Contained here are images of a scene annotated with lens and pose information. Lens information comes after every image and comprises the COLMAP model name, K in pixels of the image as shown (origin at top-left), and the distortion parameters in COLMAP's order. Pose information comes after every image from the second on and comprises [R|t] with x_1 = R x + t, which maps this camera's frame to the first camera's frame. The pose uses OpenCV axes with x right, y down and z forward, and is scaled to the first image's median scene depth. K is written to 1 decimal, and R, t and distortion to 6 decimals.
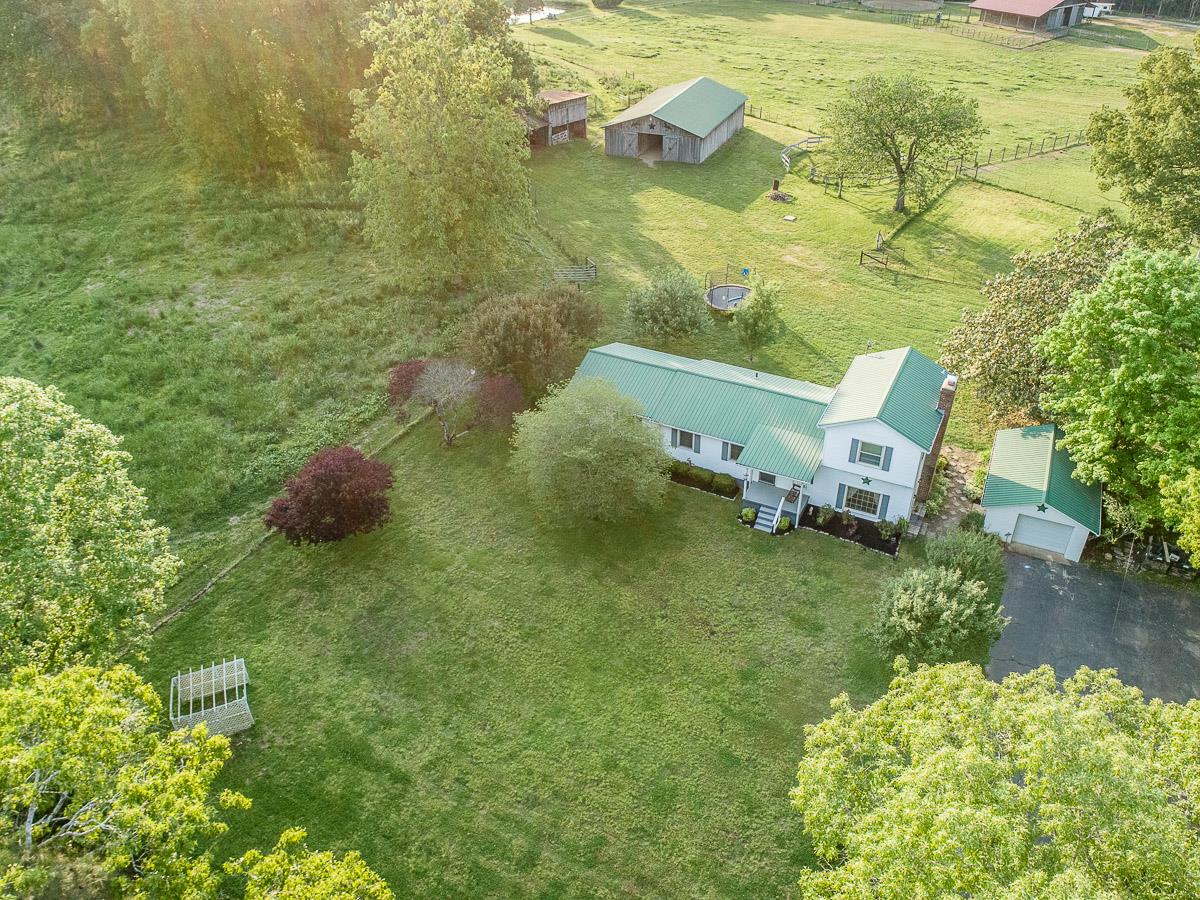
lens RADIAL K [[938.5, 0, 600.0], [0, 938.5, 450.0], [0, 0, 1]] dist [-0.023870, 0.005638]
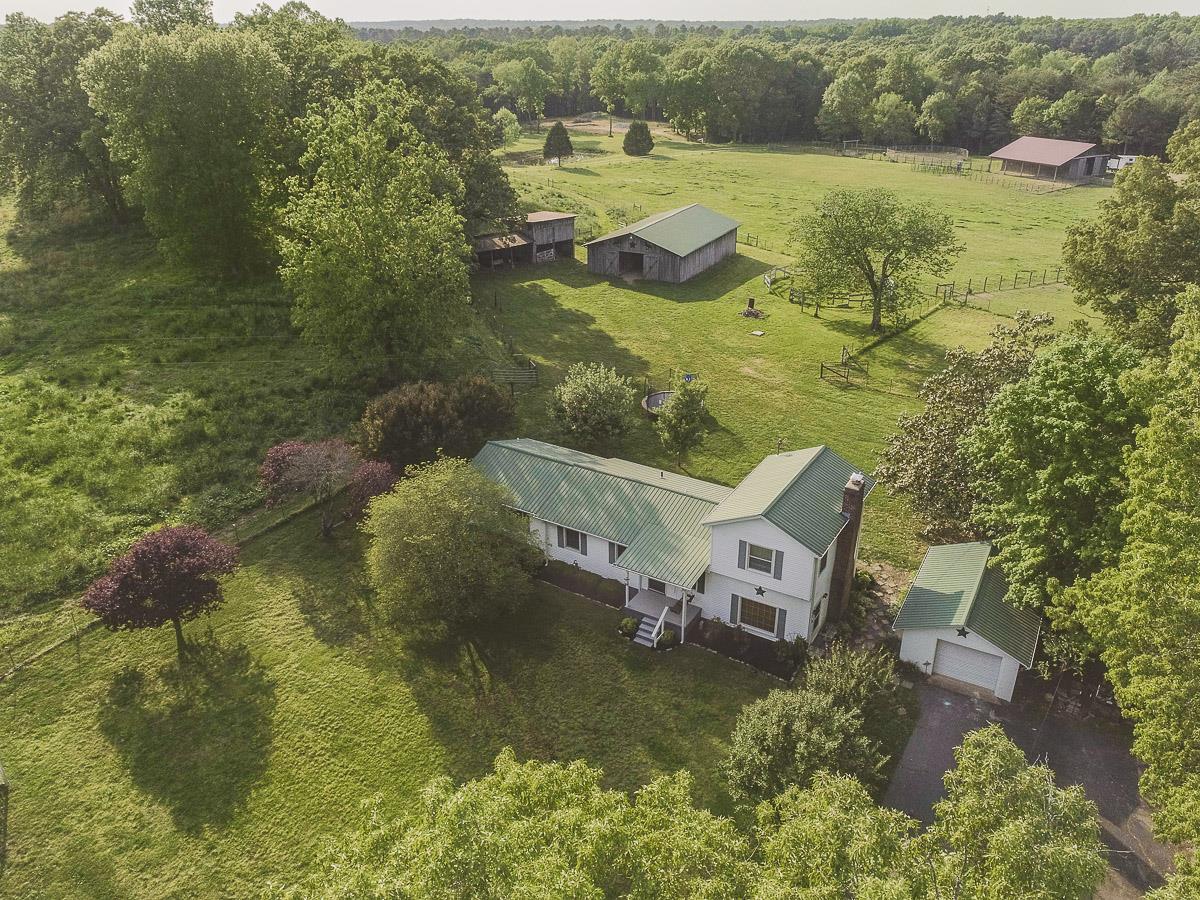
lens RADIAL K [[930.9, 0, 600.0], [0, 930.9, 450.0], [0, 0, 1]] dist [0.000933, -0.005699]
pose [[0.997242, 0.041763, -0.061352, 0.174114], [-0.050726, 0.986974, -0.152674, 0.040485], [0.054177, 0.155365, 0.986370, 0.114027]]
